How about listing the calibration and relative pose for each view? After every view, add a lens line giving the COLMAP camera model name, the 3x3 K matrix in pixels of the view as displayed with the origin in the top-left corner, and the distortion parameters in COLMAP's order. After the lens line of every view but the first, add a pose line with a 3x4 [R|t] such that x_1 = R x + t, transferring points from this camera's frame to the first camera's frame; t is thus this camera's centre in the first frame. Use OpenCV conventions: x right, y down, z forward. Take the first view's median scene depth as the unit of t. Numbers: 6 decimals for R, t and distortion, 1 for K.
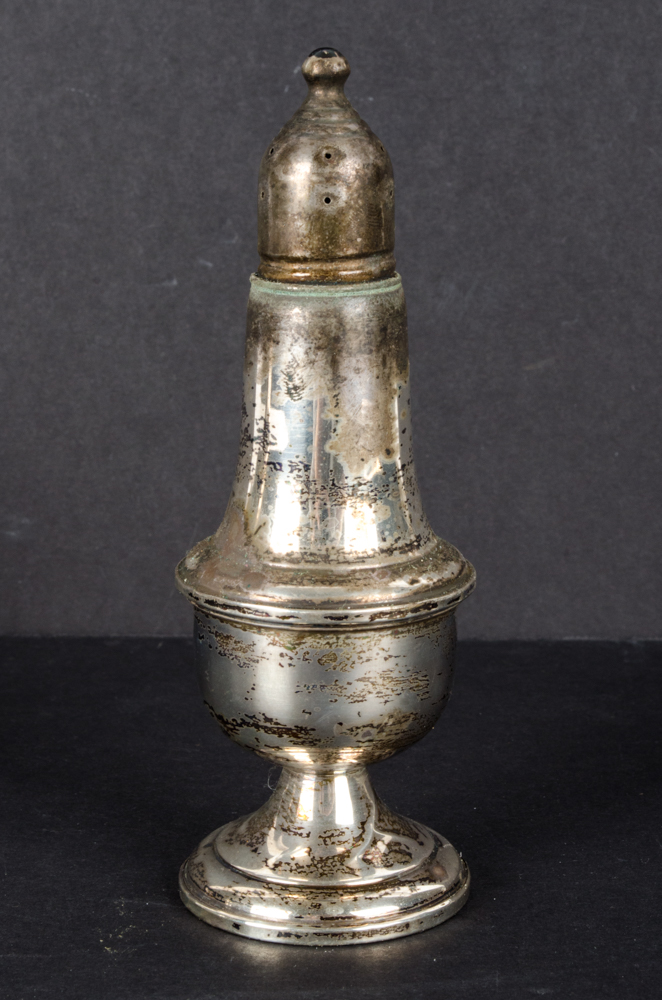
lens RADIAL K [[2465.3, 0, 331.0], [0, 2465.3, 500.0], [0, 0, 1]] dist [0.018779, -0.421406]
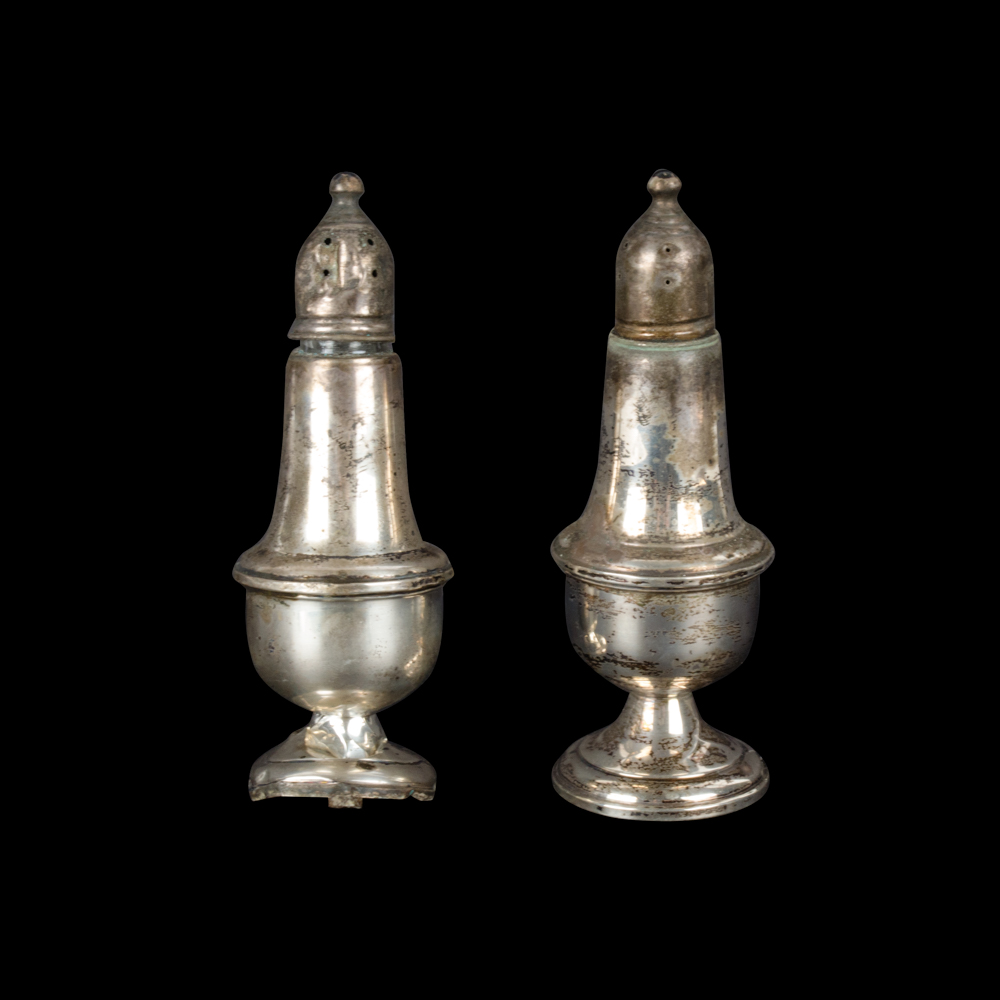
lens RADIAL K [[2603.7, 0, 500.0], [0, 2603.7, 500.0], [0, 0, 1]] dist [-0.016409, 0.138226]
pose [[0.999620, -0.007374, -0.026571, -0.055683], [0.007935, 0.999747, 0.021042, -0.029542], [0.026410, -0.021245, 0.999425, -0.452431]]
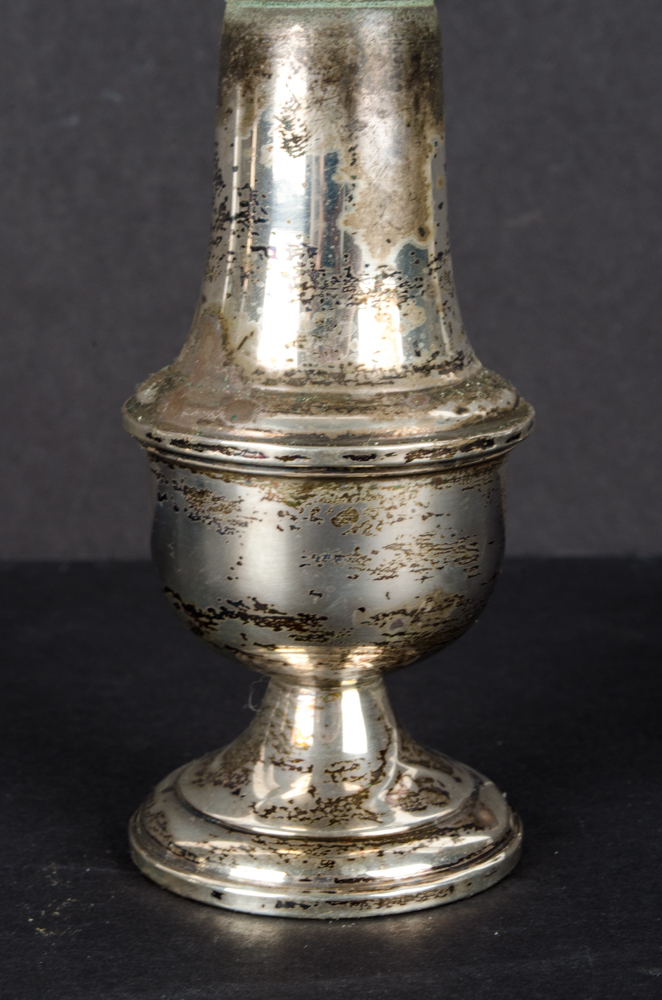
lens RADIAL K [[2574.1, 0, 331.0], [0, 2574.1, 500.0], [0, 0, 1]] dist [0.001794, 0.131487]
pose [[0.998350, -0.015637, 0.055243, -0.046218], [0.015355, 0.999867, 0.005526, 0.054396], [-0.055322, -0.004668, 0.998458, 0.248860]]
